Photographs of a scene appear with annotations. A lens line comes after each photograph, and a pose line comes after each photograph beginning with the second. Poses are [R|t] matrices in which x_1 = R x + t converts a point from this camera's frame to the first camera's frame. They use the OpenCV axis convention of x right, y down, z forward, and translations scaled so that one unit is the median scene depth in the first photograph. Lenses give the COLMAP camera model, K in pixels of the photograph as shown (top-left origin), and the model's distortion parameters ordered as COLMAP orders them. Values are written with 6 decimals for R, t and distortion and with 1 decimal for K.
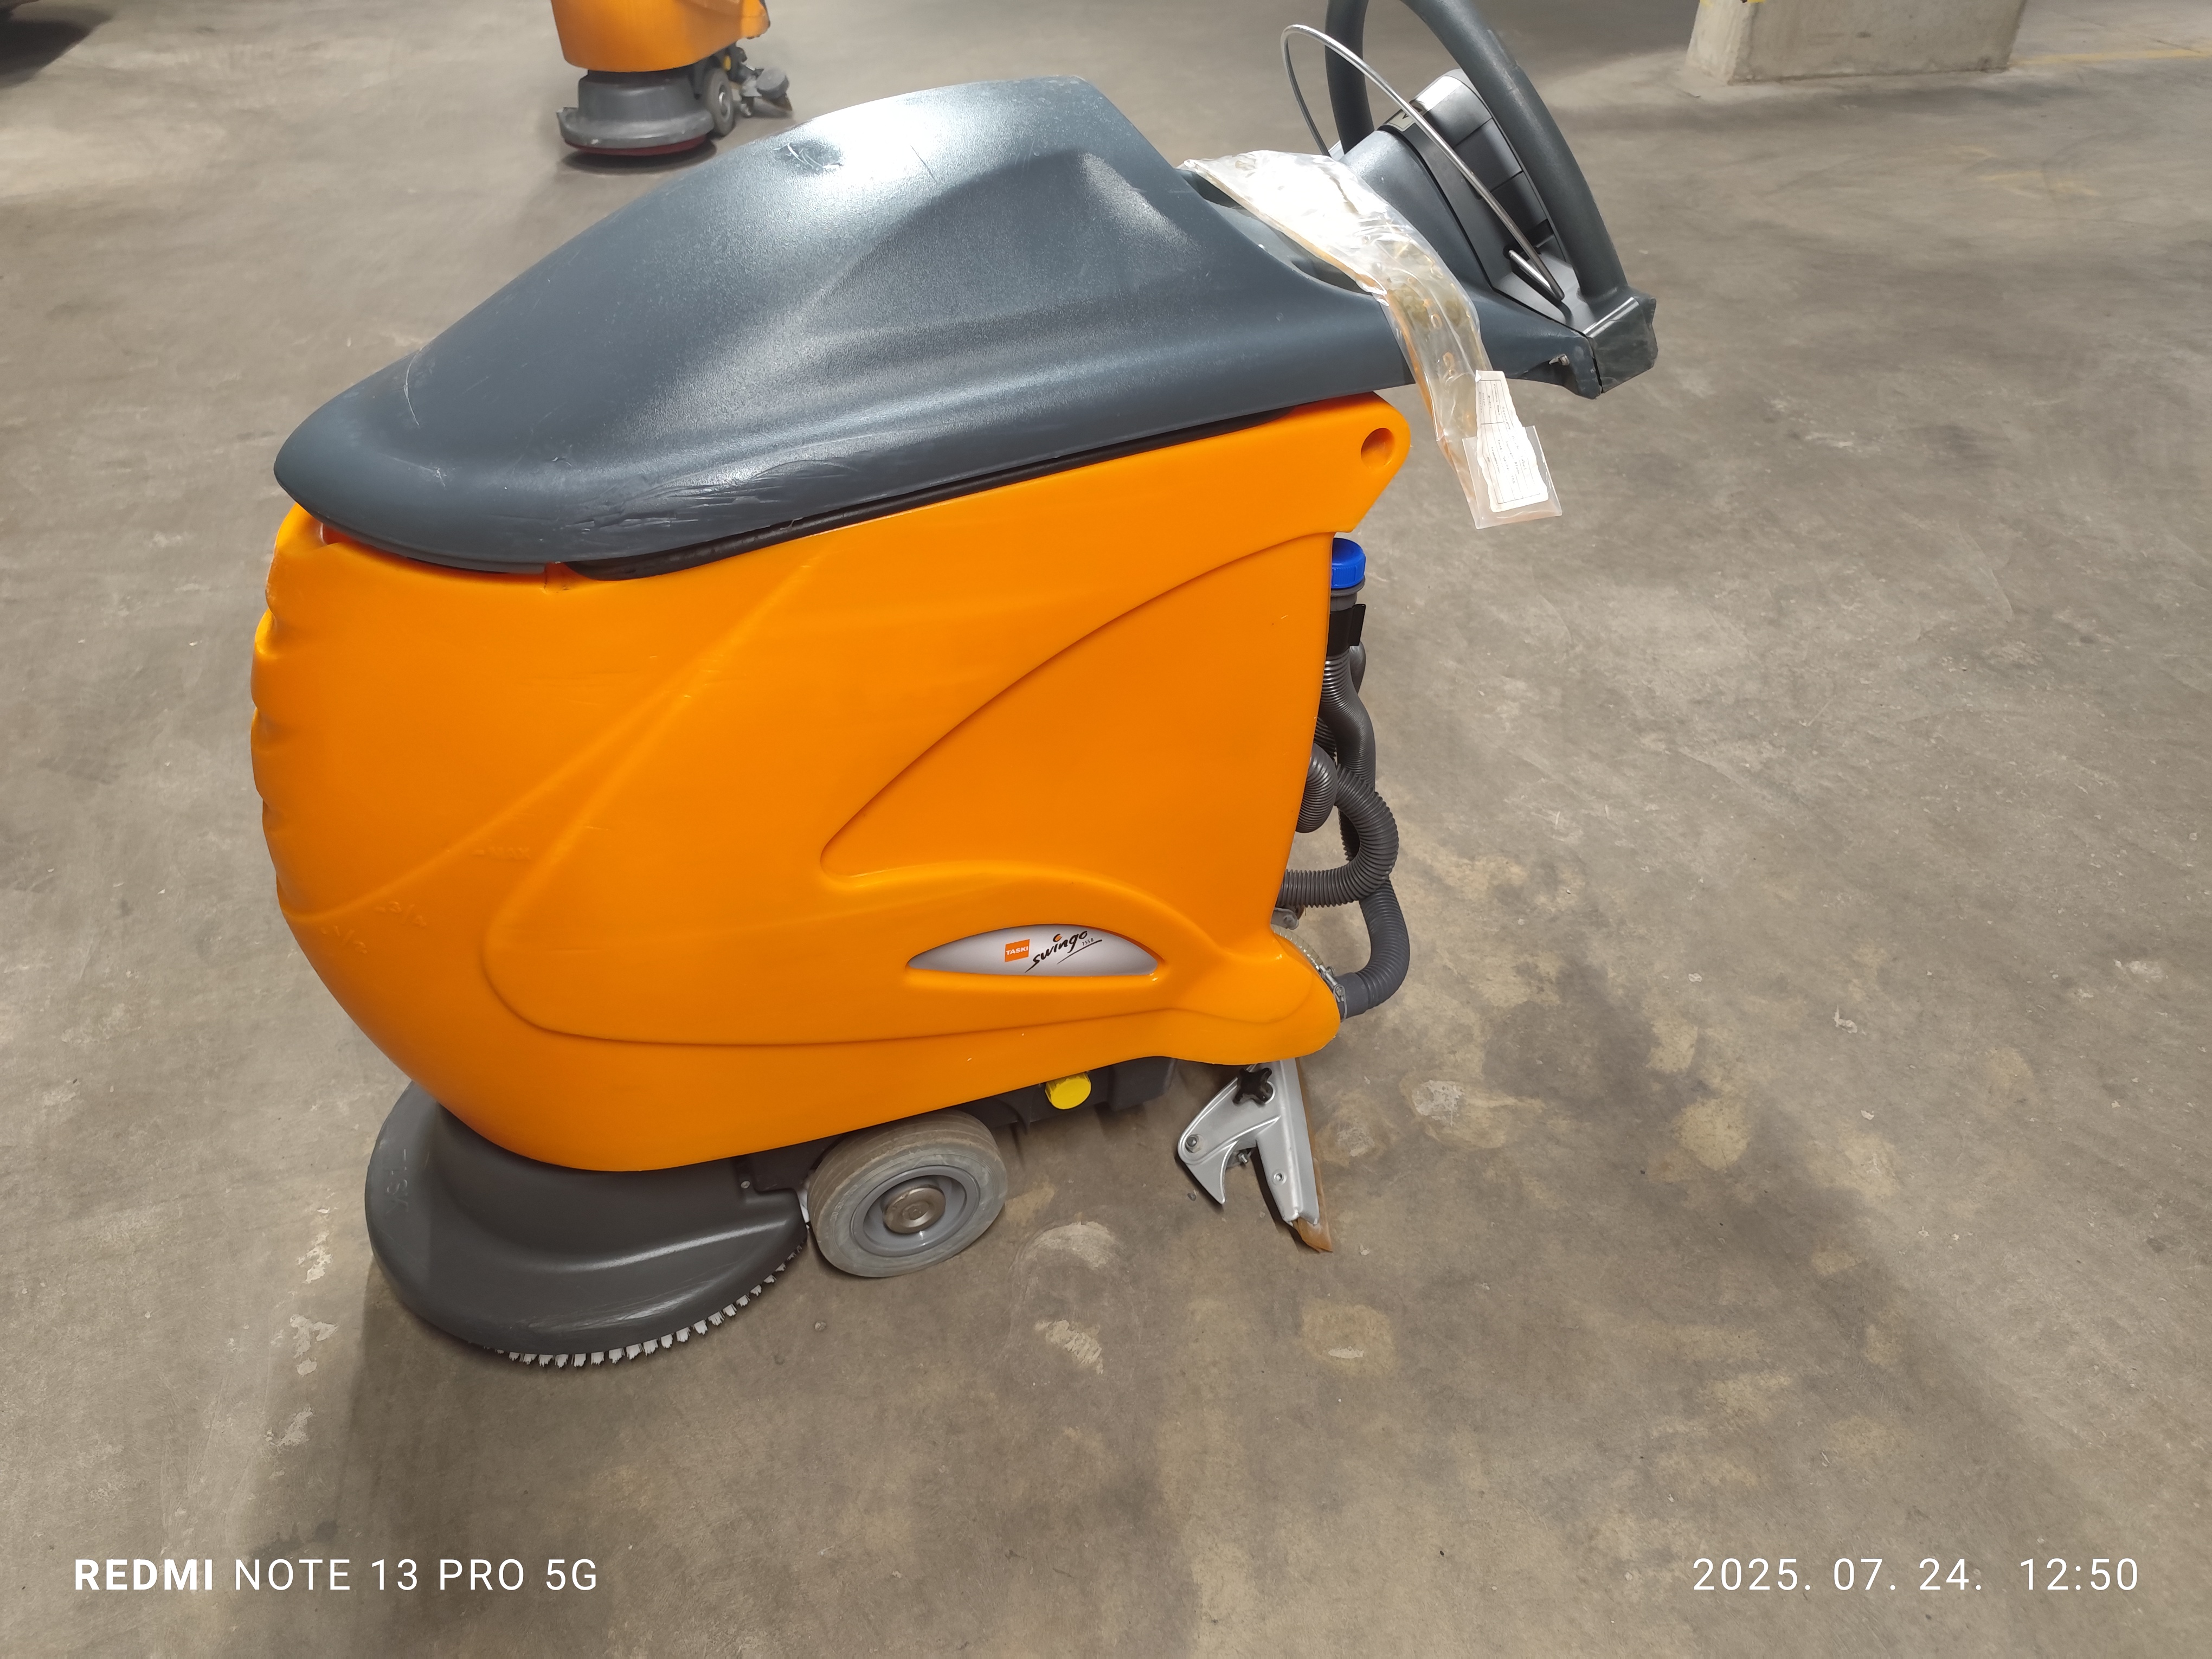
lens RADIAL K [[1524.4, 0, 1091.8], [0, 1524.4, 816.3], [0, 0, 1]] dist [0.024232, -0.030334]
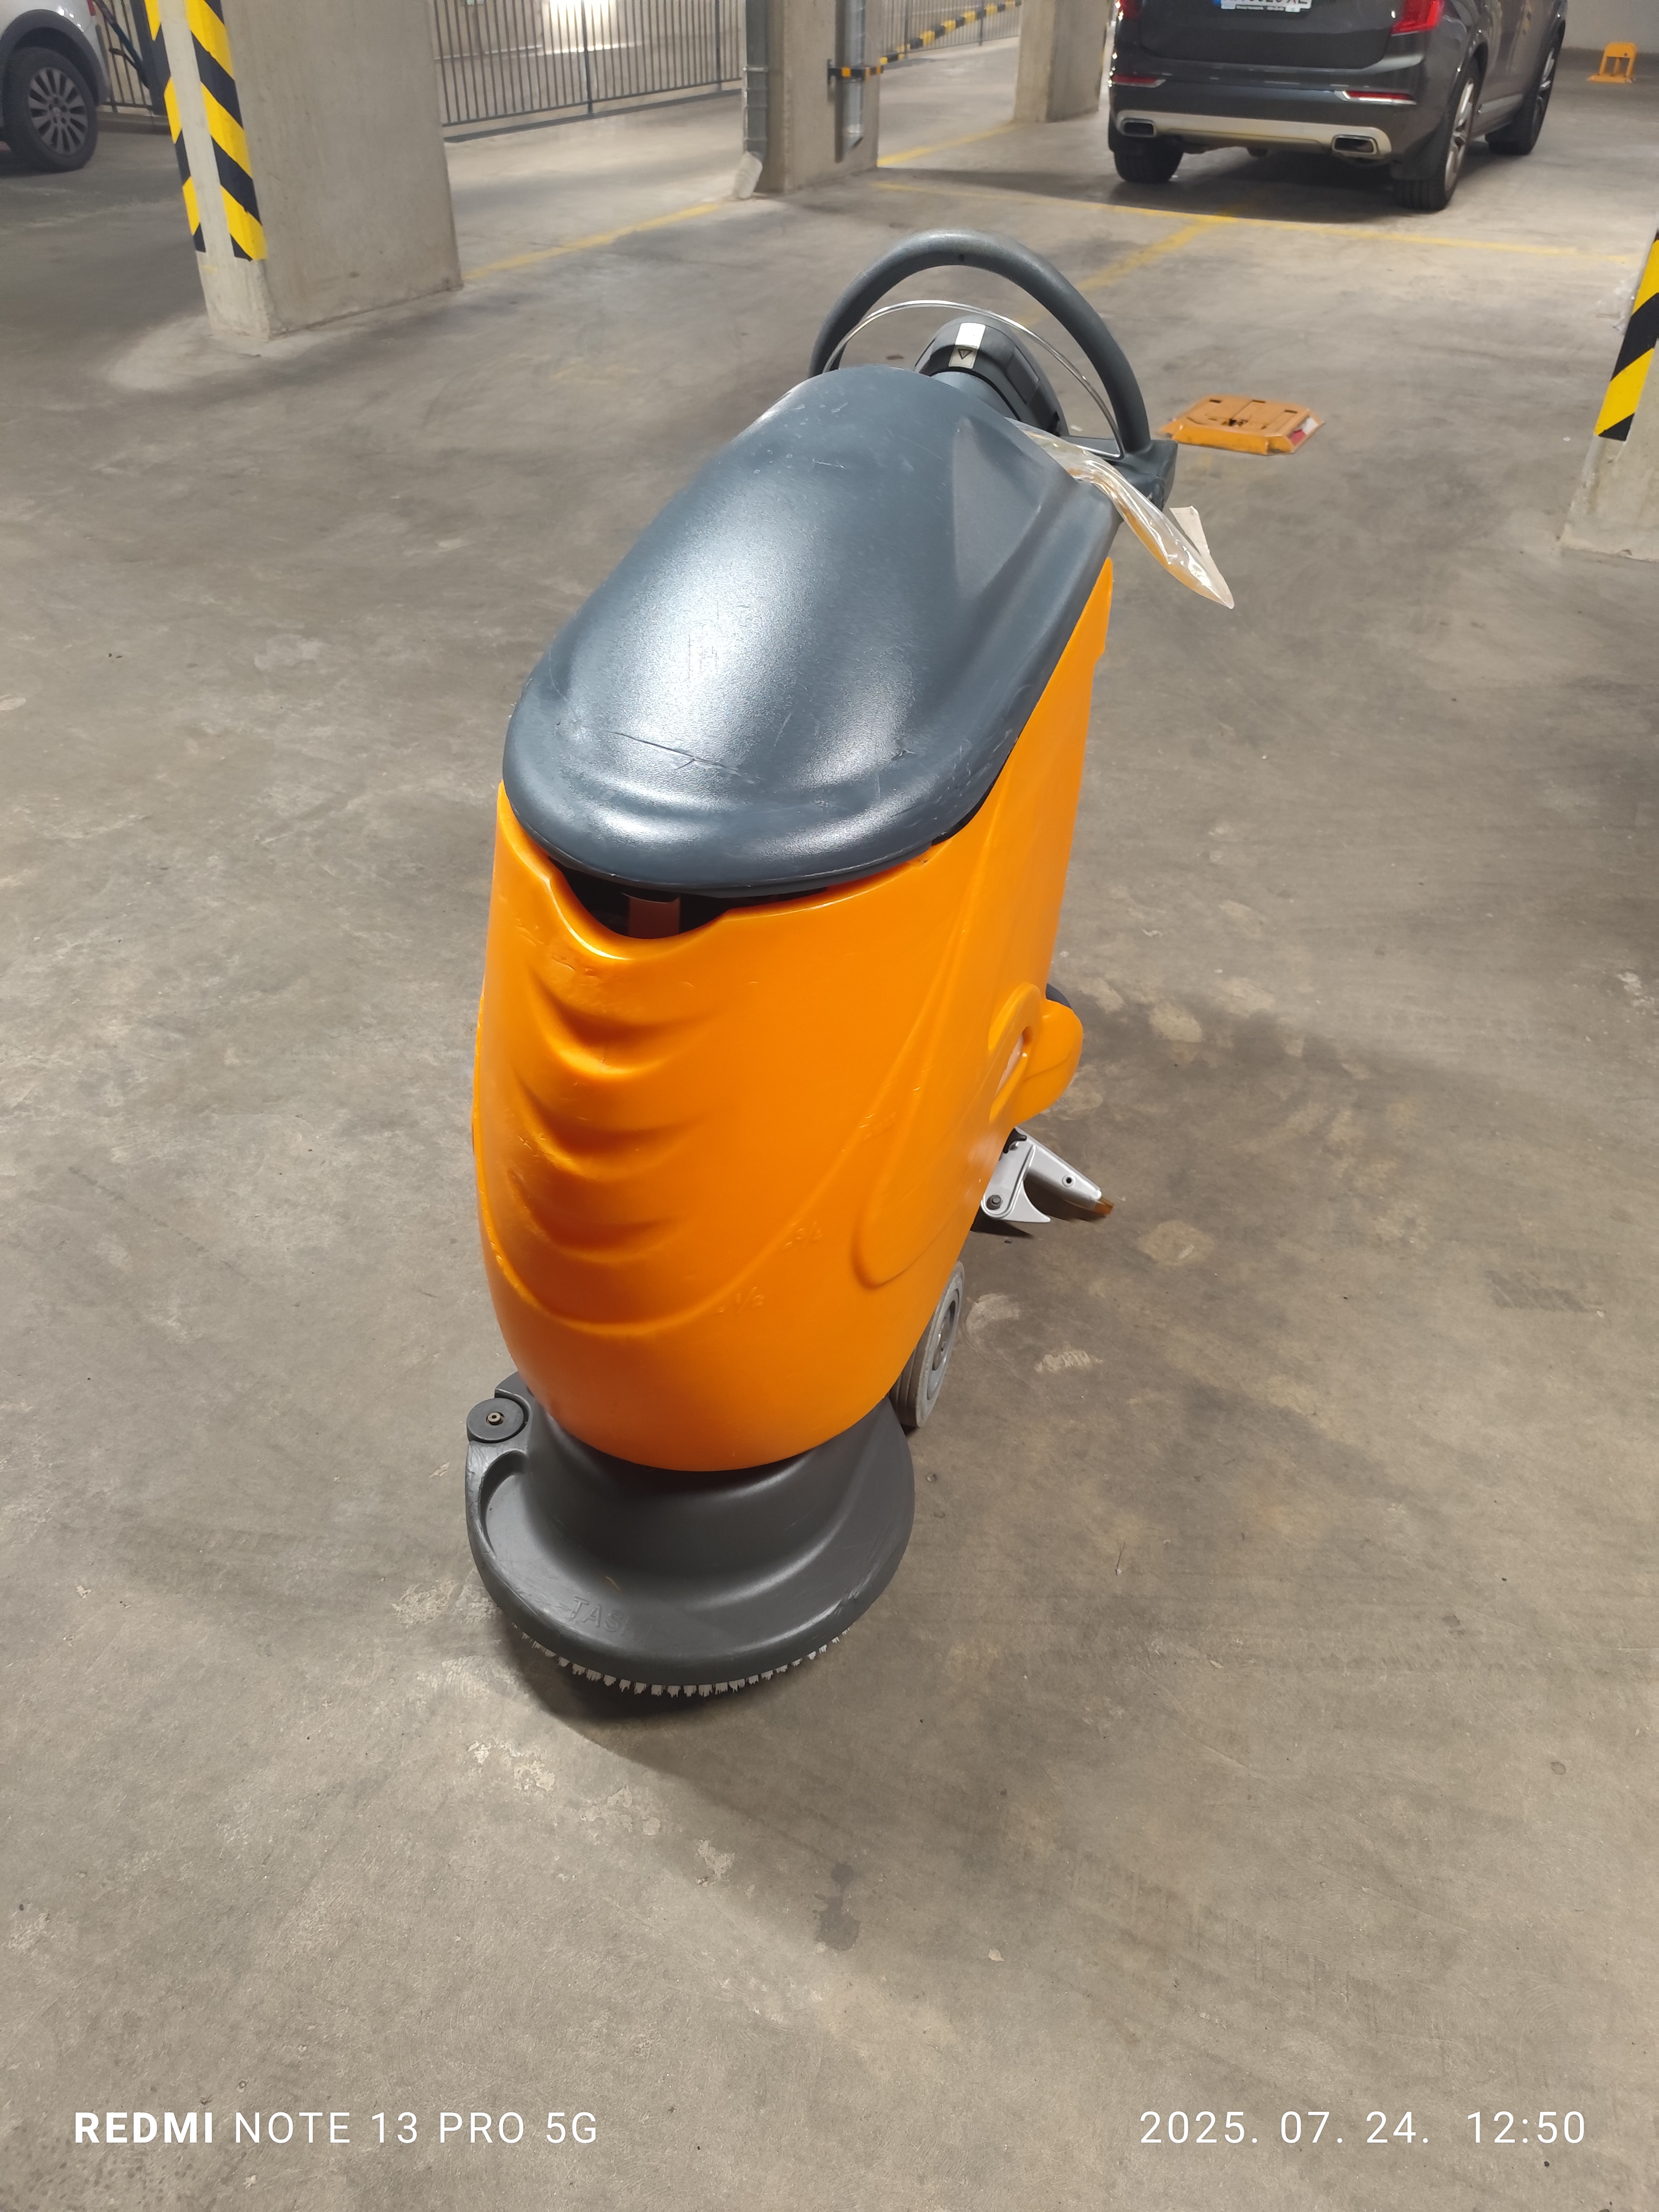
lens RADIAL K [[1524.4, 0, 824.6], [0, 1524.4, 1103.6], [0, 0, 1]] dist [0.024232, -0.030334]
pose [[0.652310, -0.466235, 0.597592, -0.729660], [0.454788, 0.871491, 0.183497, -0.146345], [-0.606349, 0.152081, 0.780520, 0.106613]]
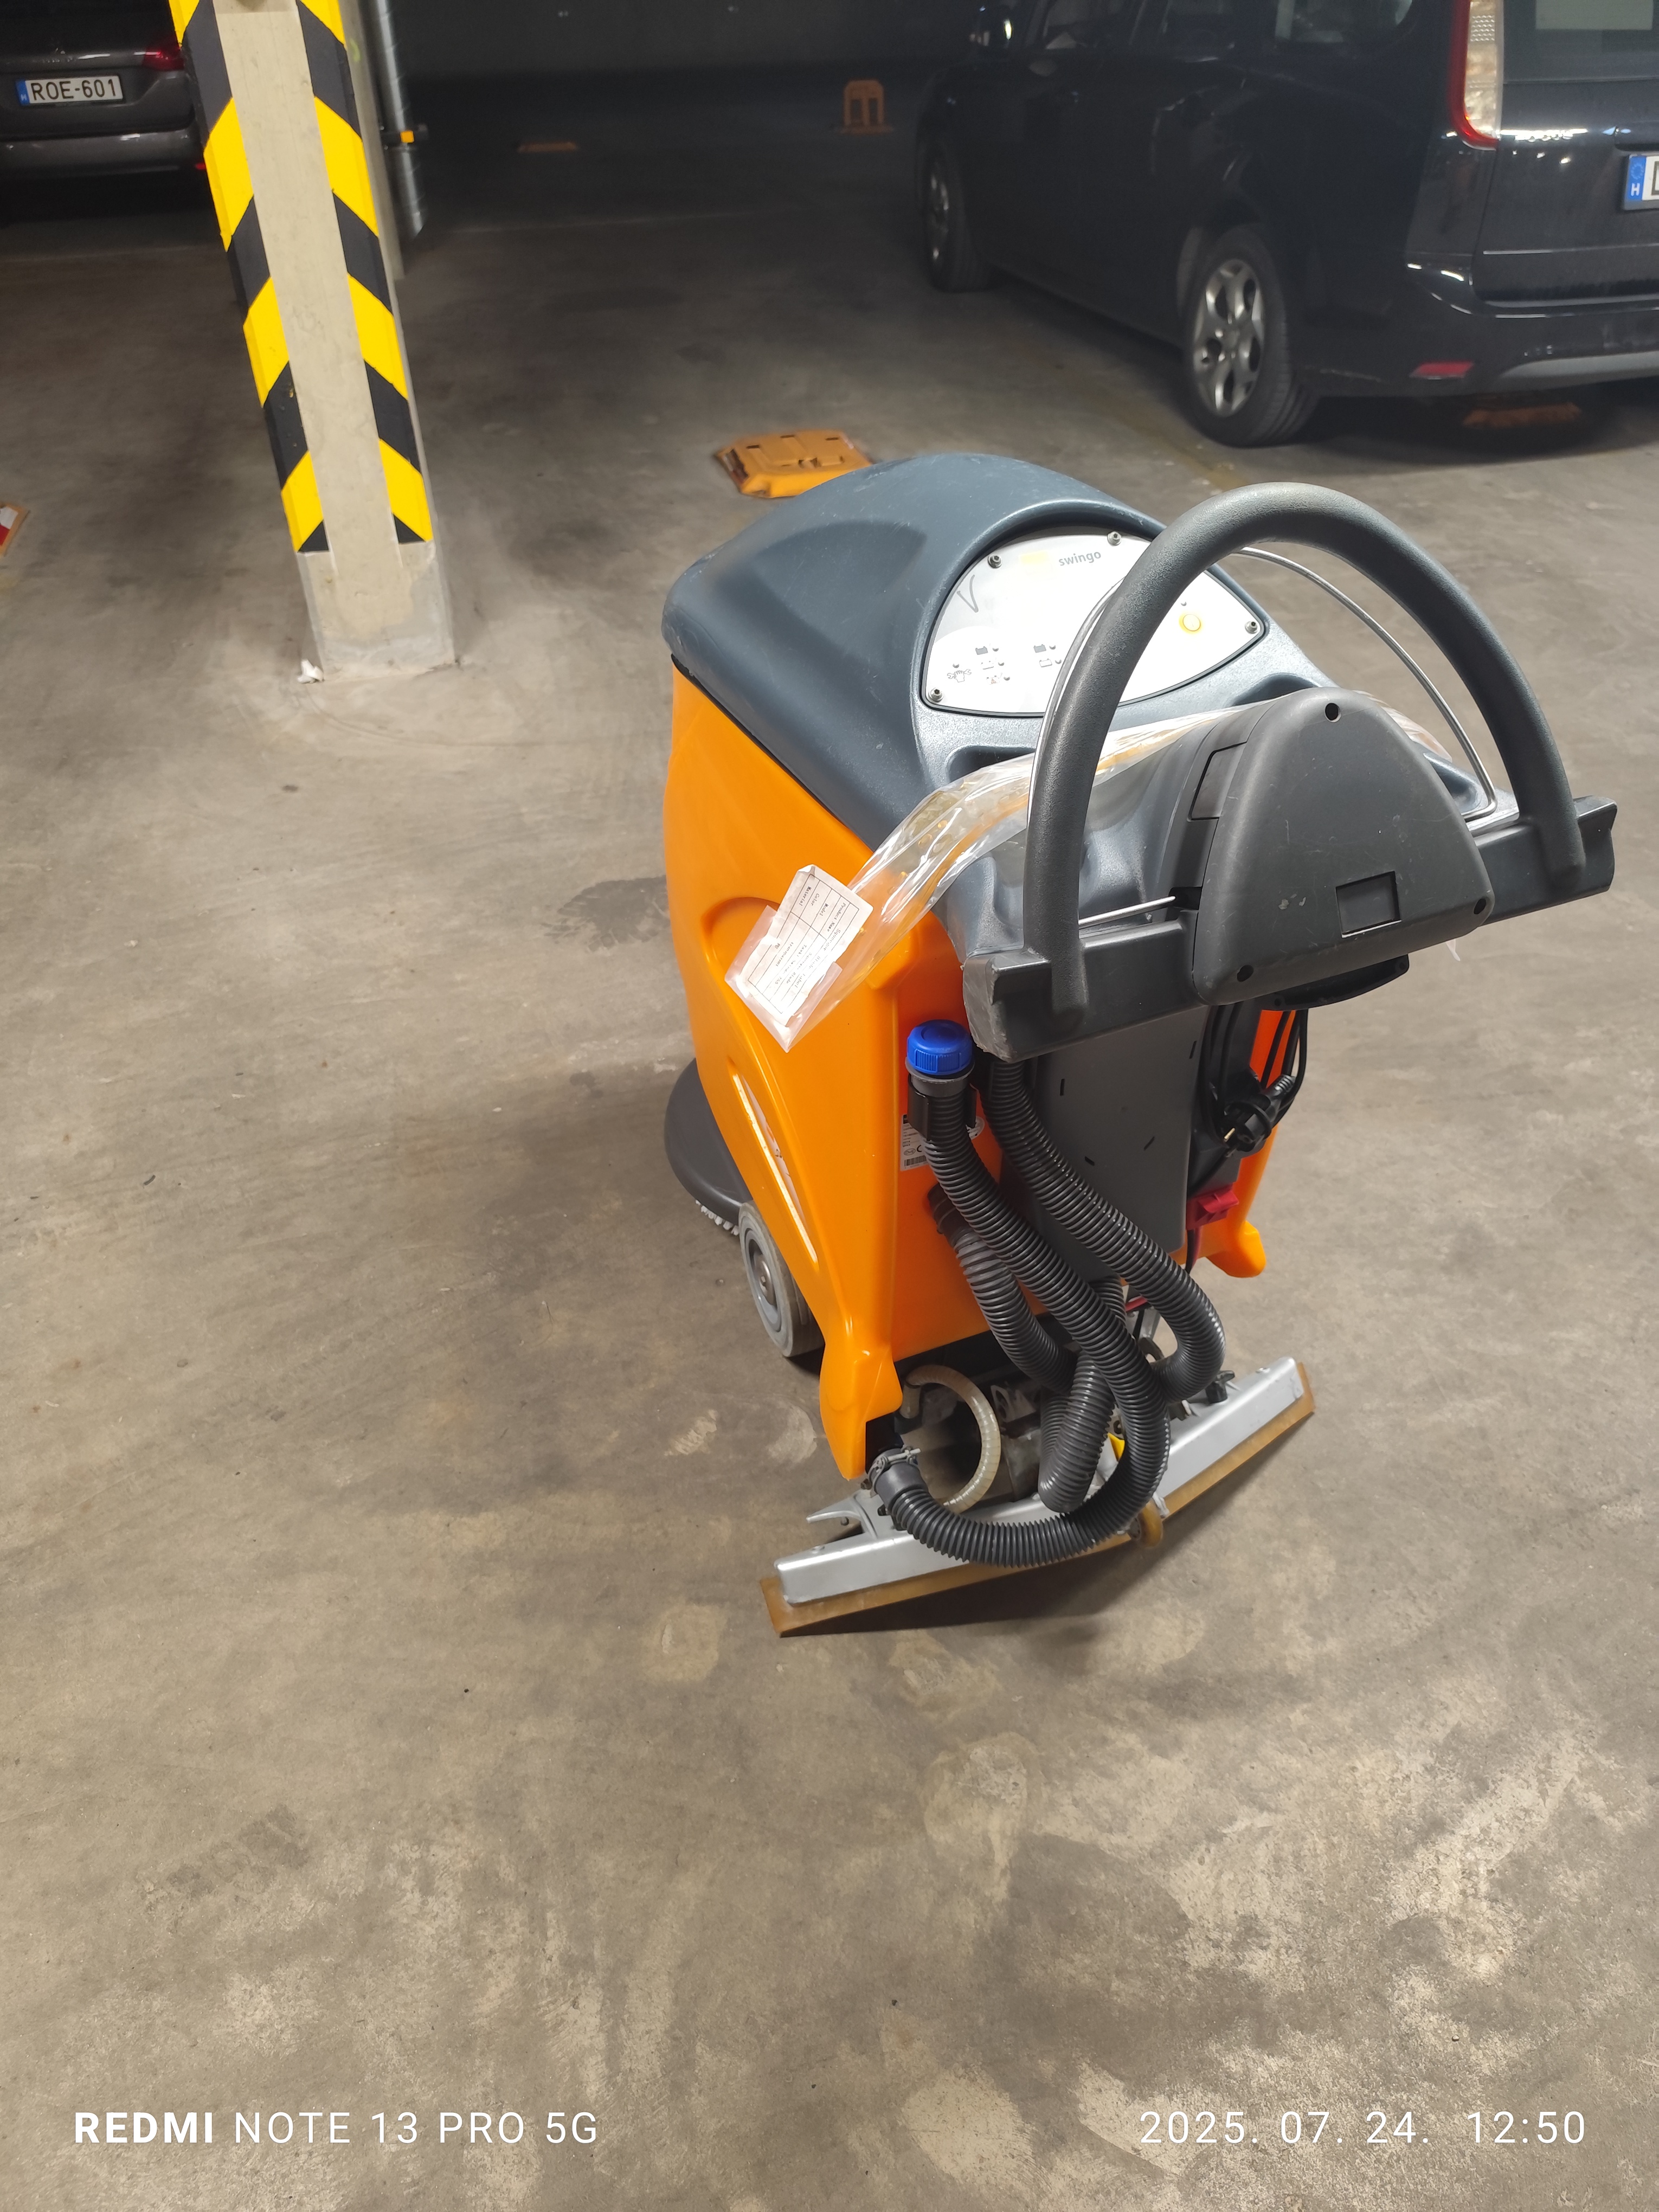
lens RADIAL K [[1524.4, 0, 840.2], [0, 1524.4, 1101.4], [0, 0, 1]] dist [0.024232, -0.030334]
pose [[0.009675, 0.616647, -0.787180, 0.714429], [-0.598460, 0.634236, 0.489480, -0.442761], [0.801095, 0.466360, 0.375175, 0.480033]]
